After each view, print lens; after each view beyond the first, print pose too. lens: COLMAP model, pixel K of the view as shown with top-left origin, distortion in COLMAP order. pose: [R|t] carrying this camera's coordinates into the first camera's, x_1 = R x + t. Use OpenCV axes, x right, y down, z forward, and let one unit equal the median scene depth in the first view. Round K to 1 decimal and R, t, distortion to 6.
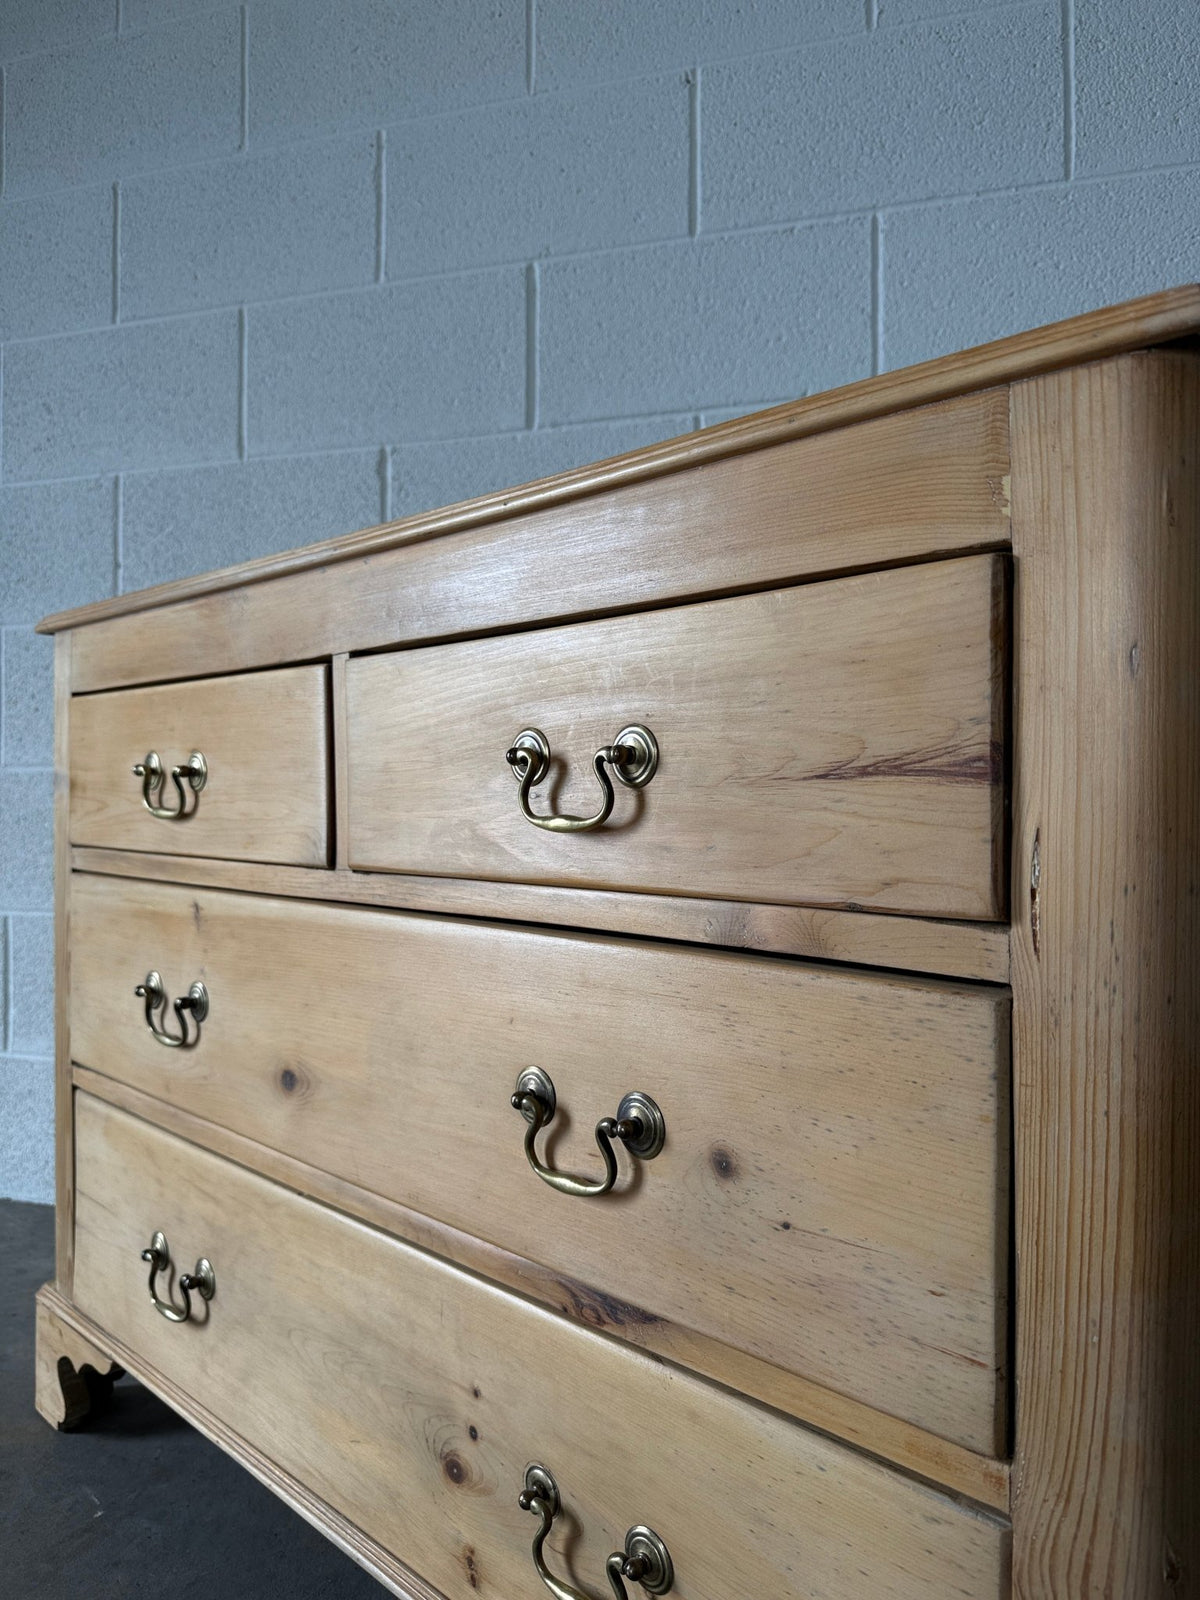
lens RADIAL K [[1150.3, 0, 603.4], [0, 1150.3, 802.7], [0, 0, 1]] dist [-0.010562, -0.004969]
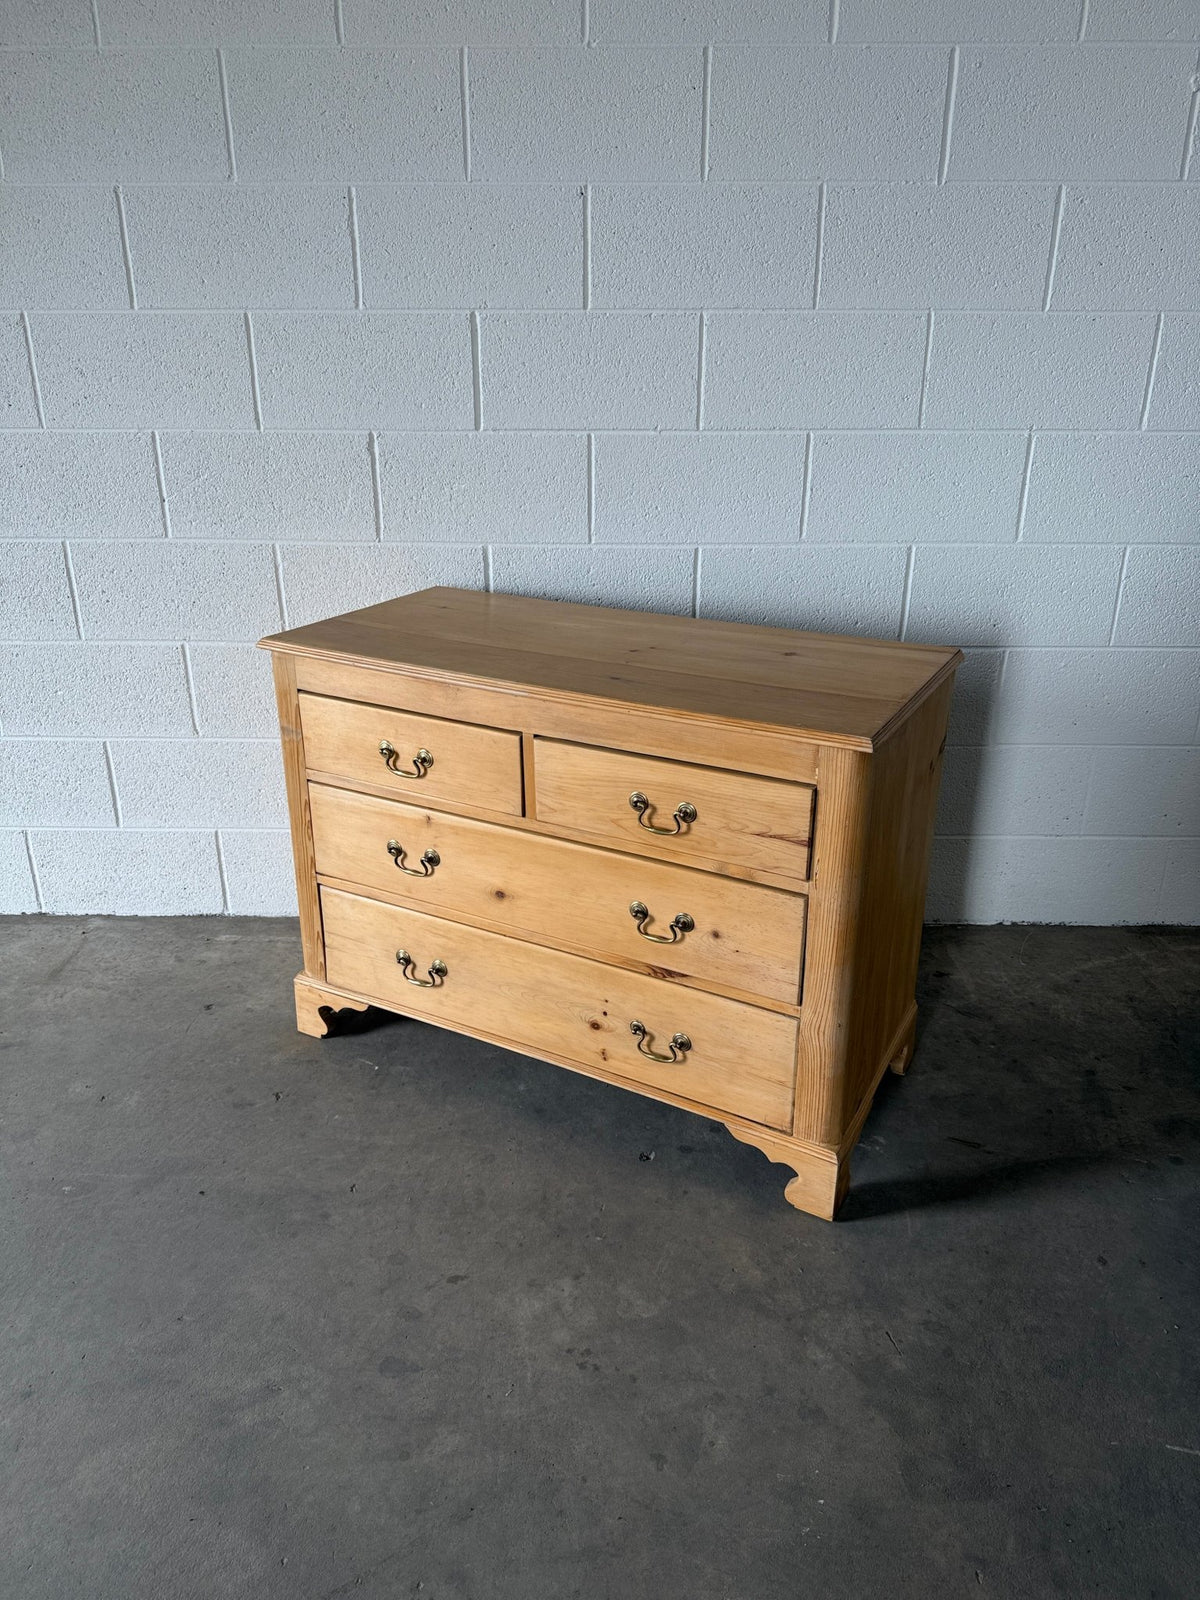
lens RADIAL K [[1141.6, 0, 600.2], [0, 1141.6, 794.9], [0, 0, 1]] dist [0.031397, -0.045270]
pose [[0.959878, -0.103545, 0.260599, -0.373161], [0.000152, 0.929521, 0.368770, -0.458951], [-0.280417, -0.353934, 0.892243, -0.609022]]
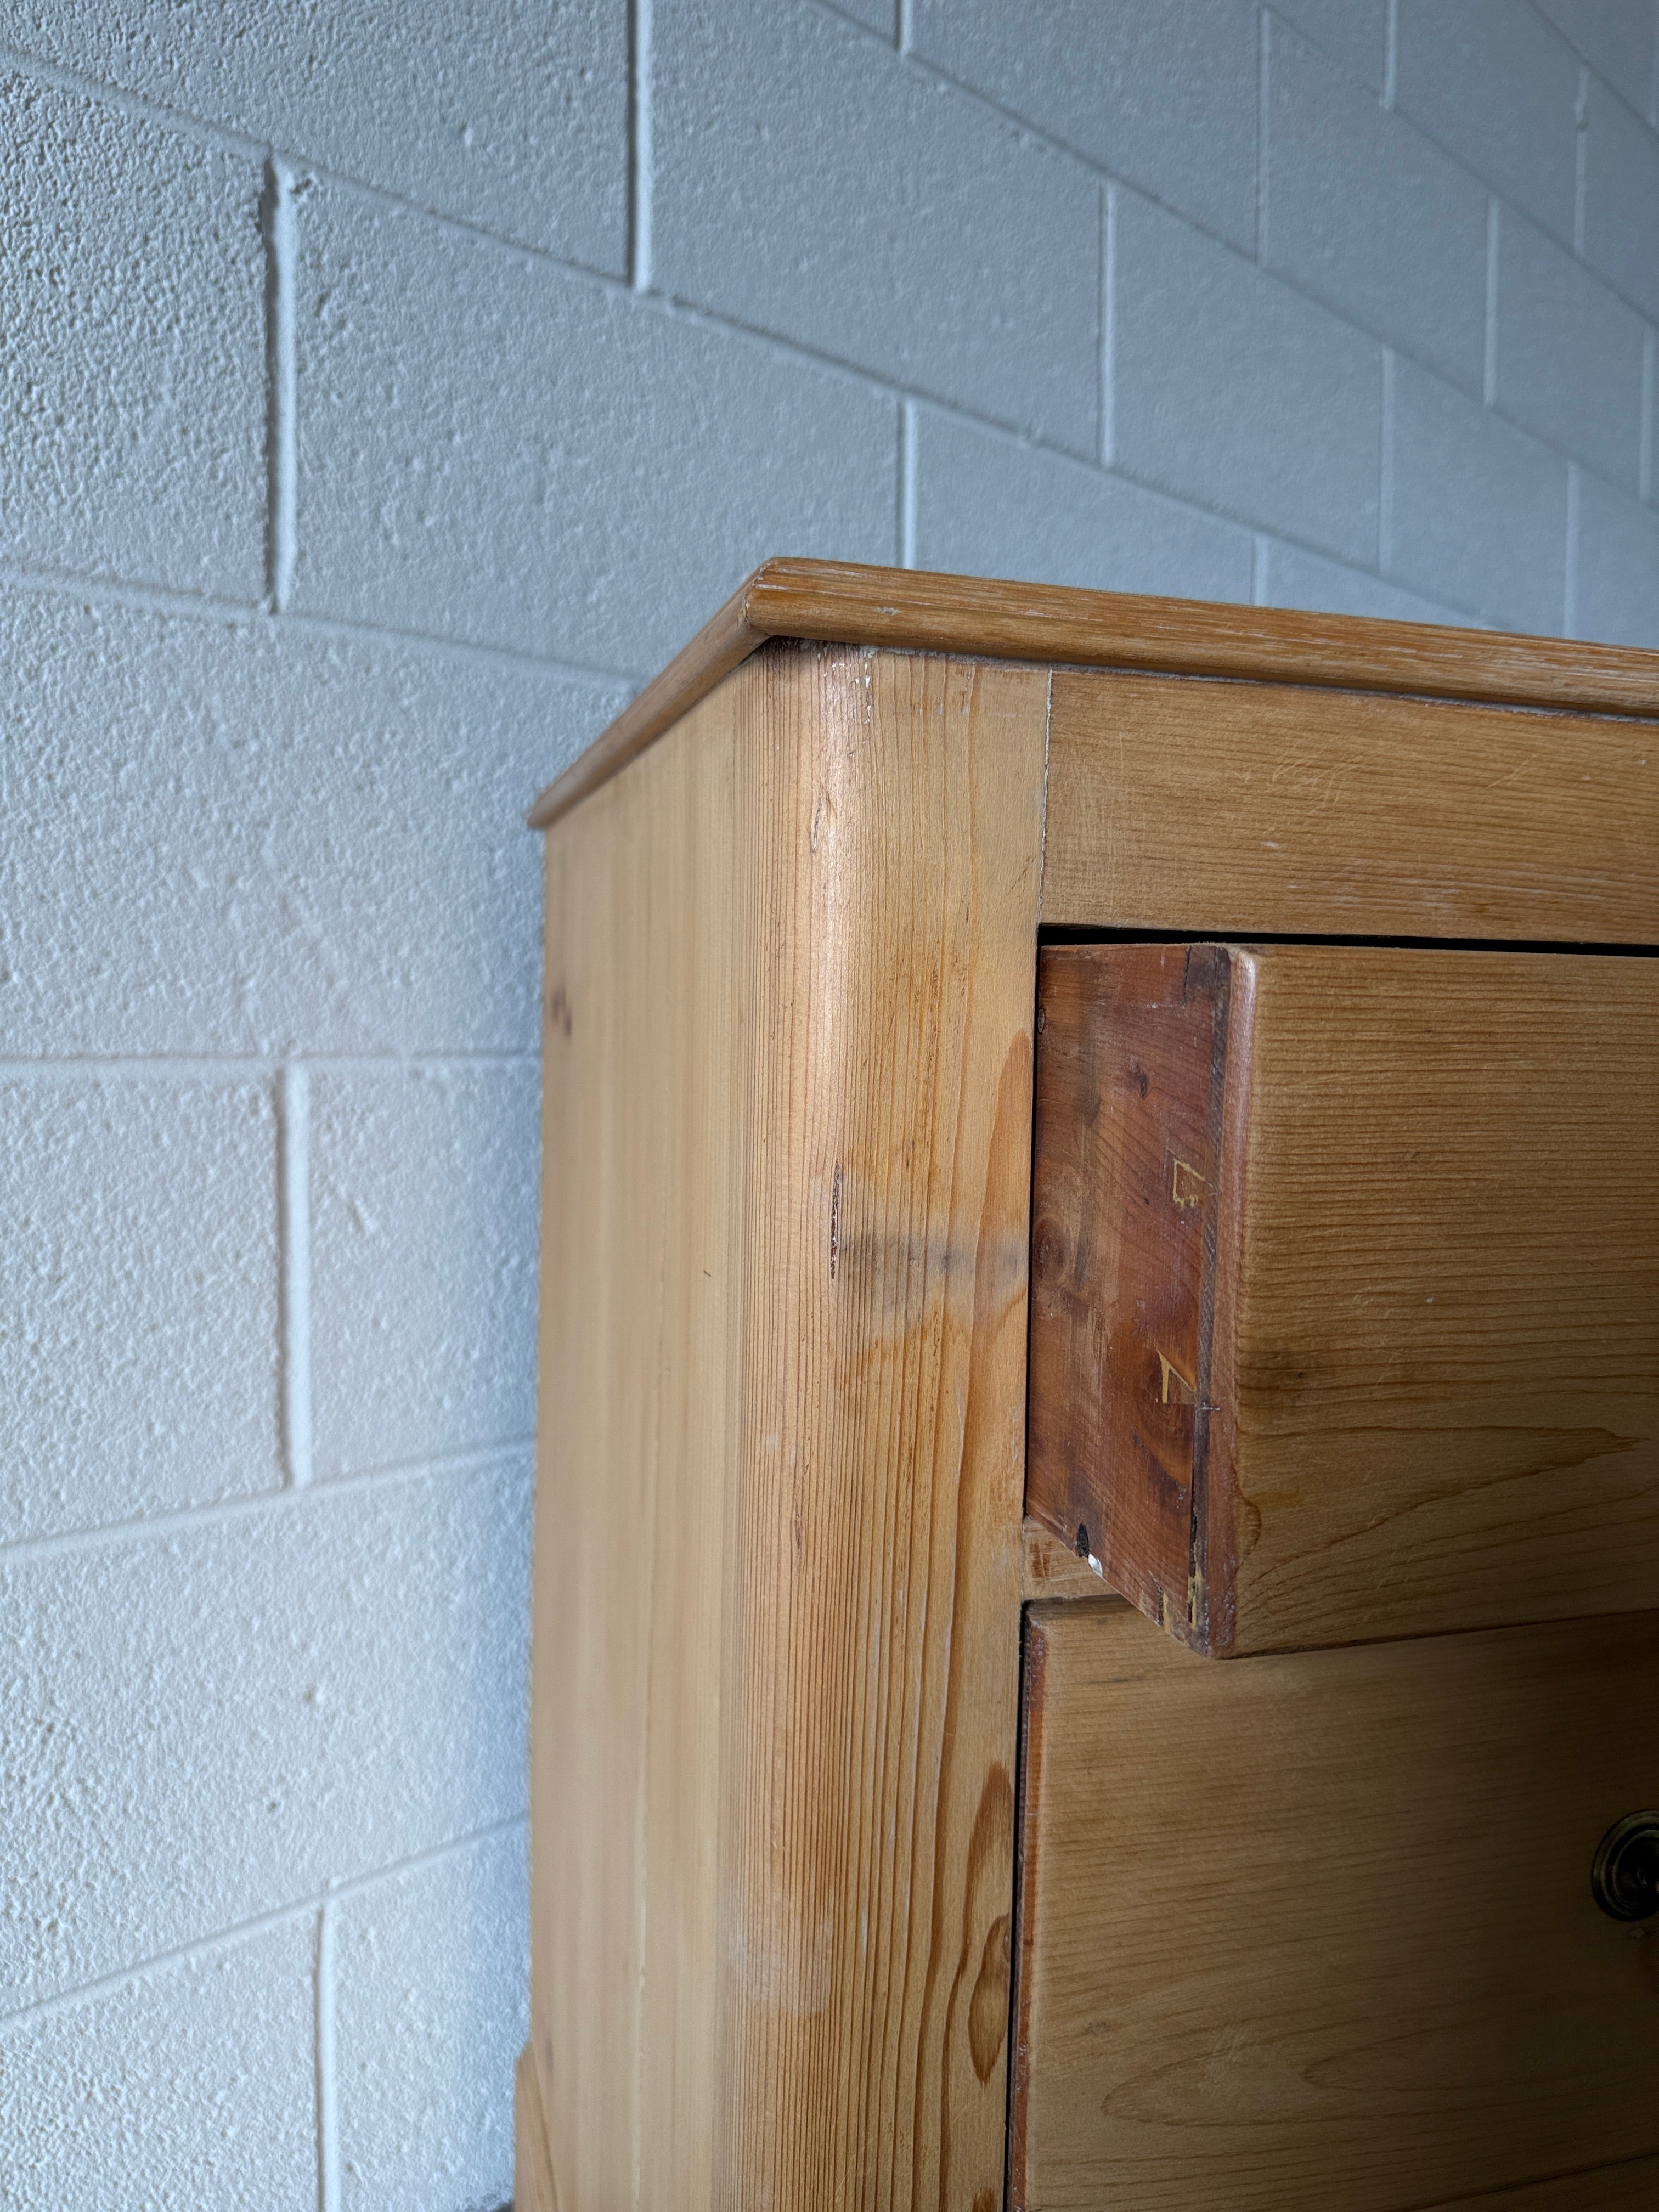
lens RADIAL K [[1569.4, 0, 820.8], [0, 1569.4, 1101.6], [0, 0, 1]] dist [-0.001426, -0.031166]
pose [[0.494665, -0.053724, 0.867422, -0.589857], [-0.008820, 0.997726, 0.066824, -0.060123], [-0.869039, -0.040706, 0.493066, 0.663028]]
